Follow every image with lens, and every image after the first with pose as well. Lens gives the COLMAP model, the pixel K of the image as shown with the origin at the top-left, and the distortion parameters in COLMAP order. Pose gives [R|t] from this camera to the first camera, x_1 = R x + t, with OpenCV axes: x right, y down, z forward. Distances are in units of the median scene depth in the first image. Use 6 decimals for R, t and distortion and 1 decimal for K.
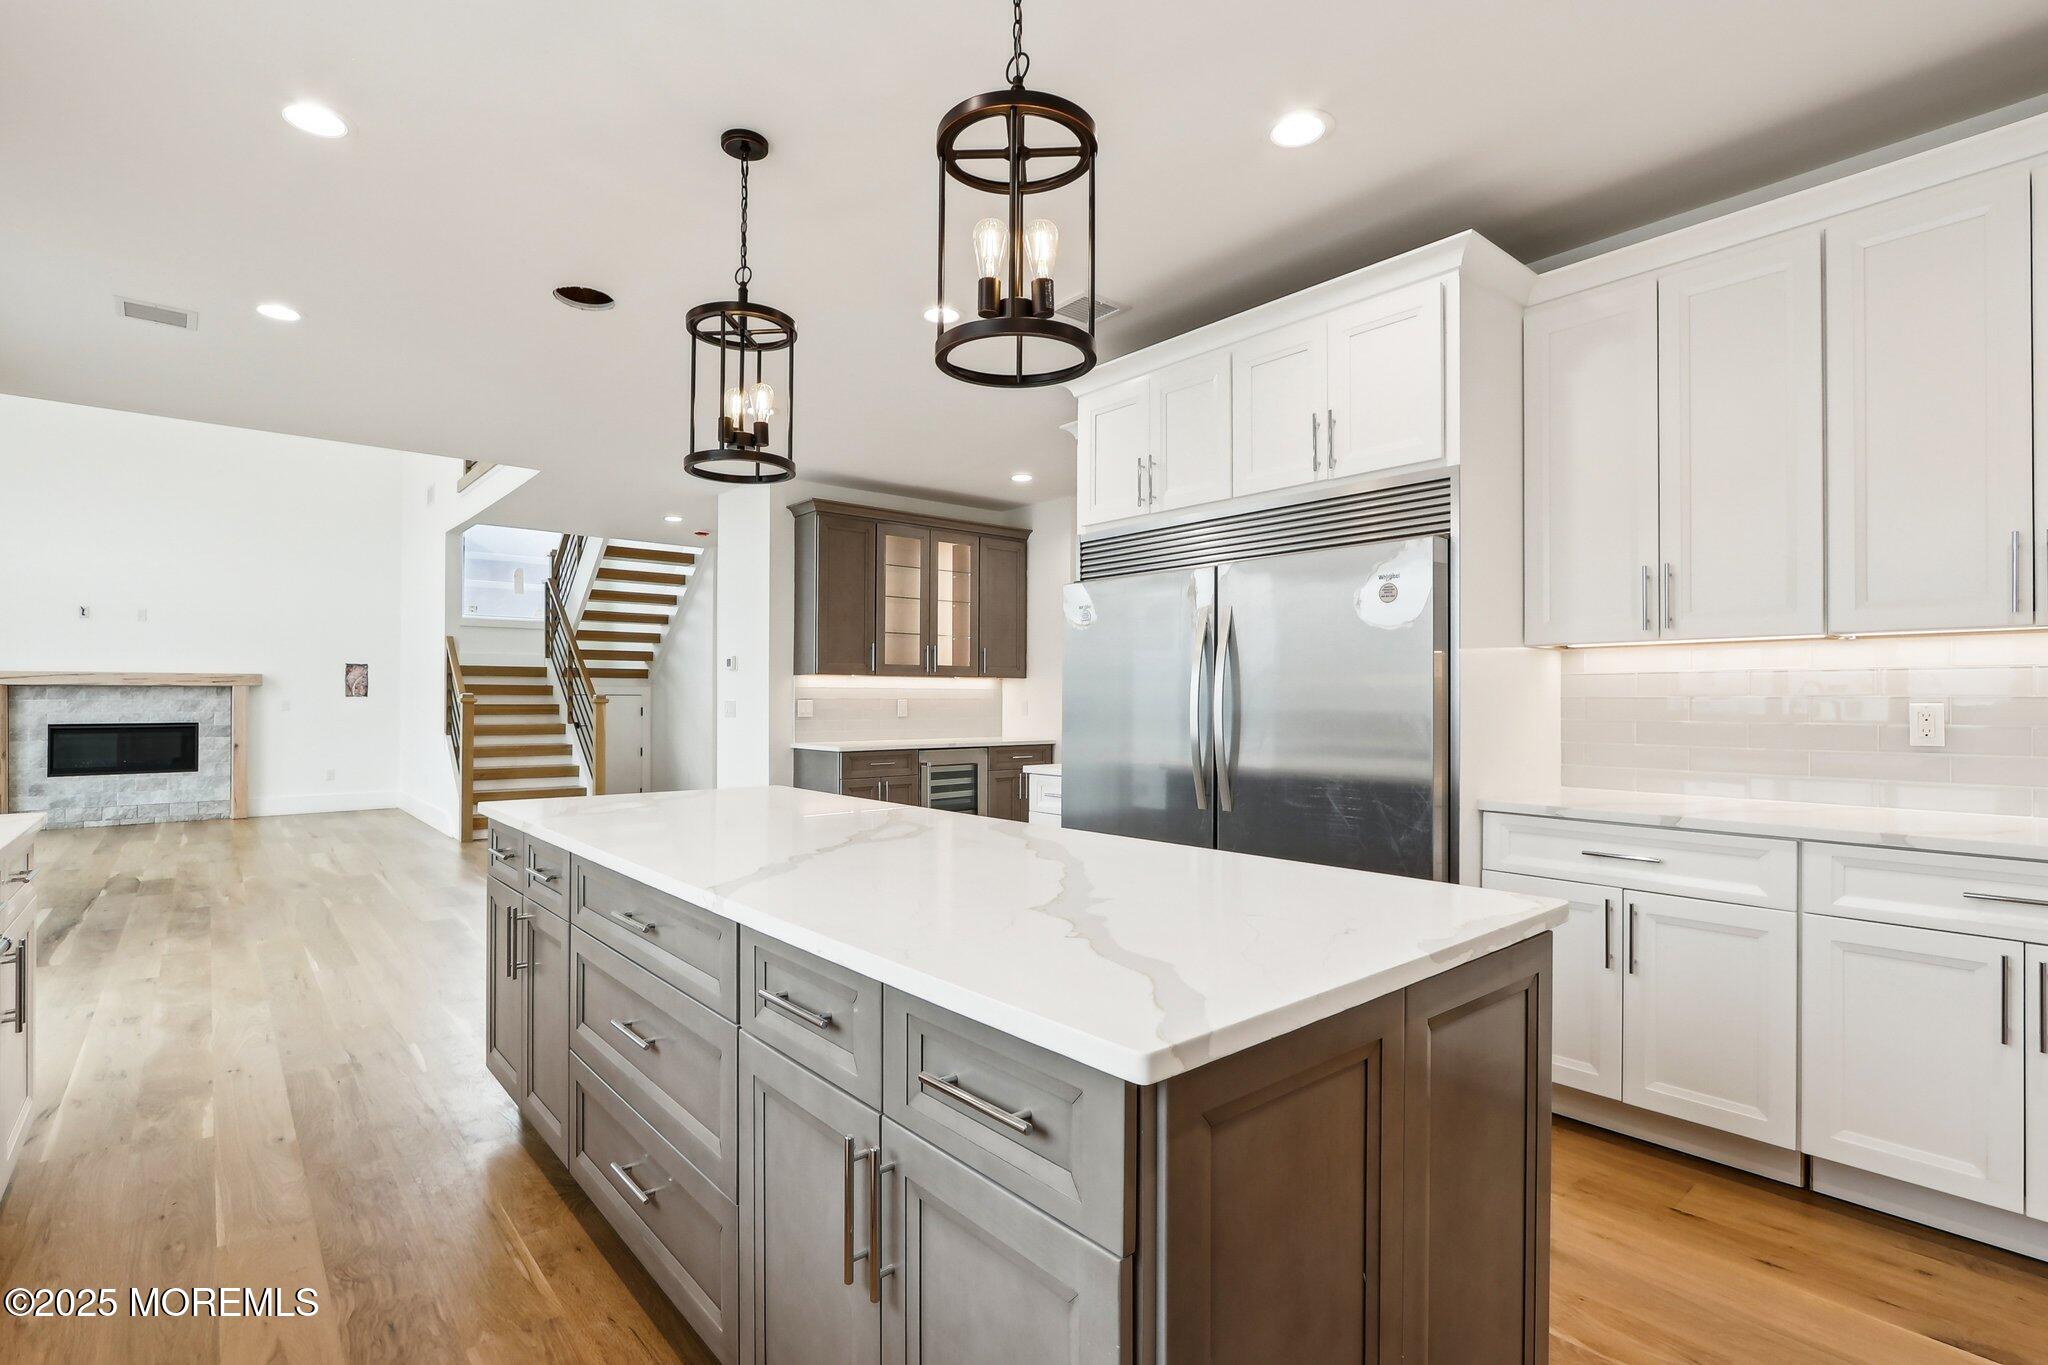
lens RADIAL K [[945.7, 0, 989.4], [0, 945.7, 679.9], [0, 0, 1]] dist [-0.010006, -0.001175]
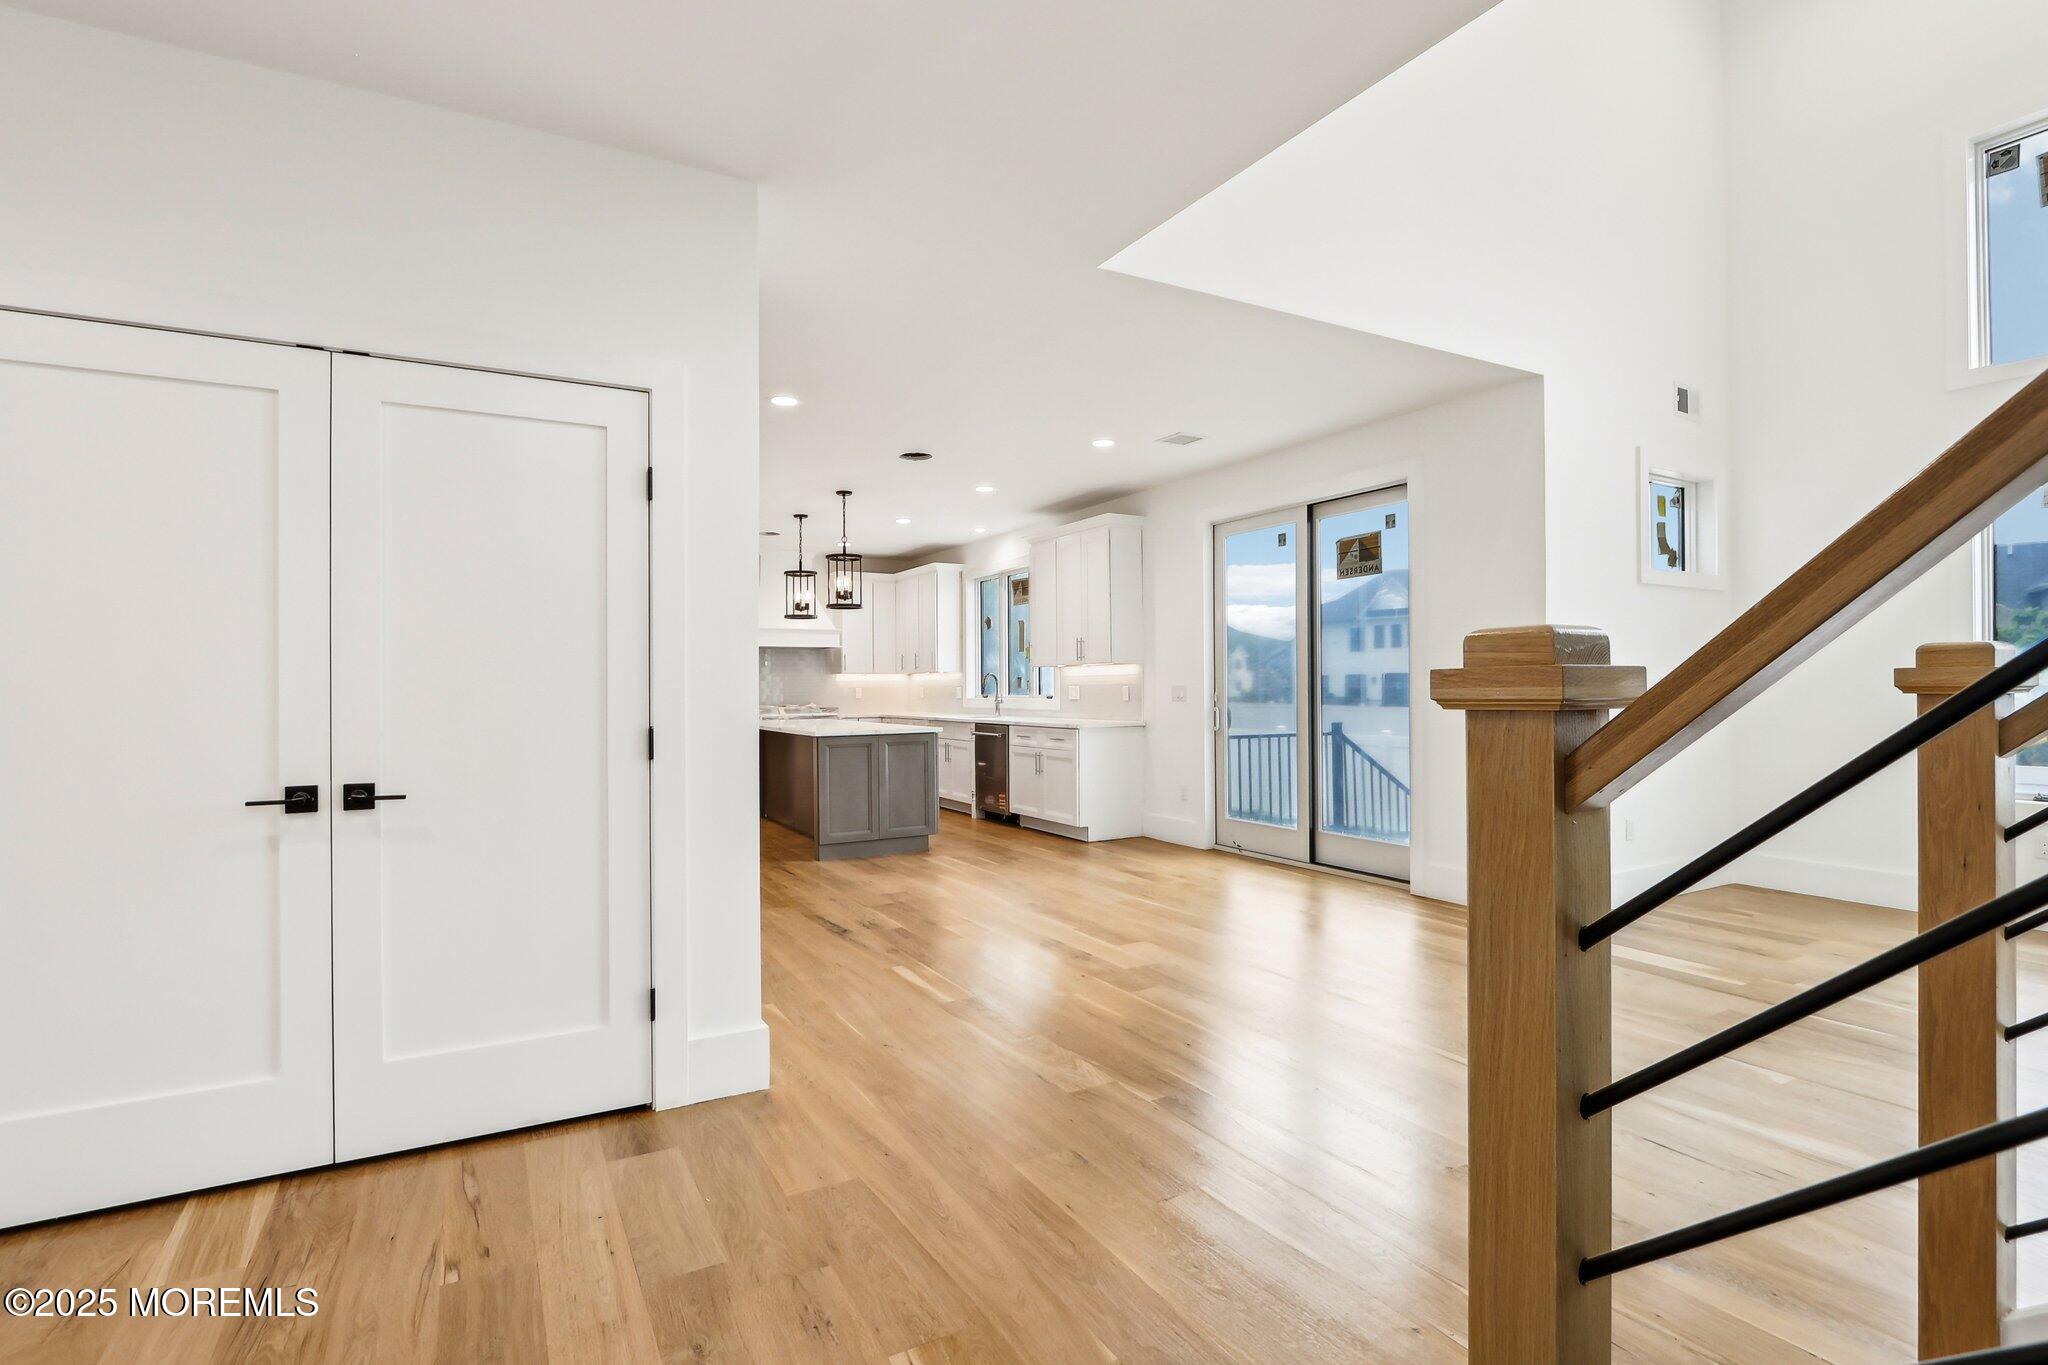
lens RADIAL K [[964.4, 0, 1012.8], [0, 964.4, 684.9], [0, 0, 1]] dist [-0.016858, 0.000876]
pose [[-0.985533, 0.007050, 0.169336, -0.365680], [0.004325, 0.999855, -0.016454, 0.019636], [-0.169428, -0.015484, -0.985421, 1.099995]]
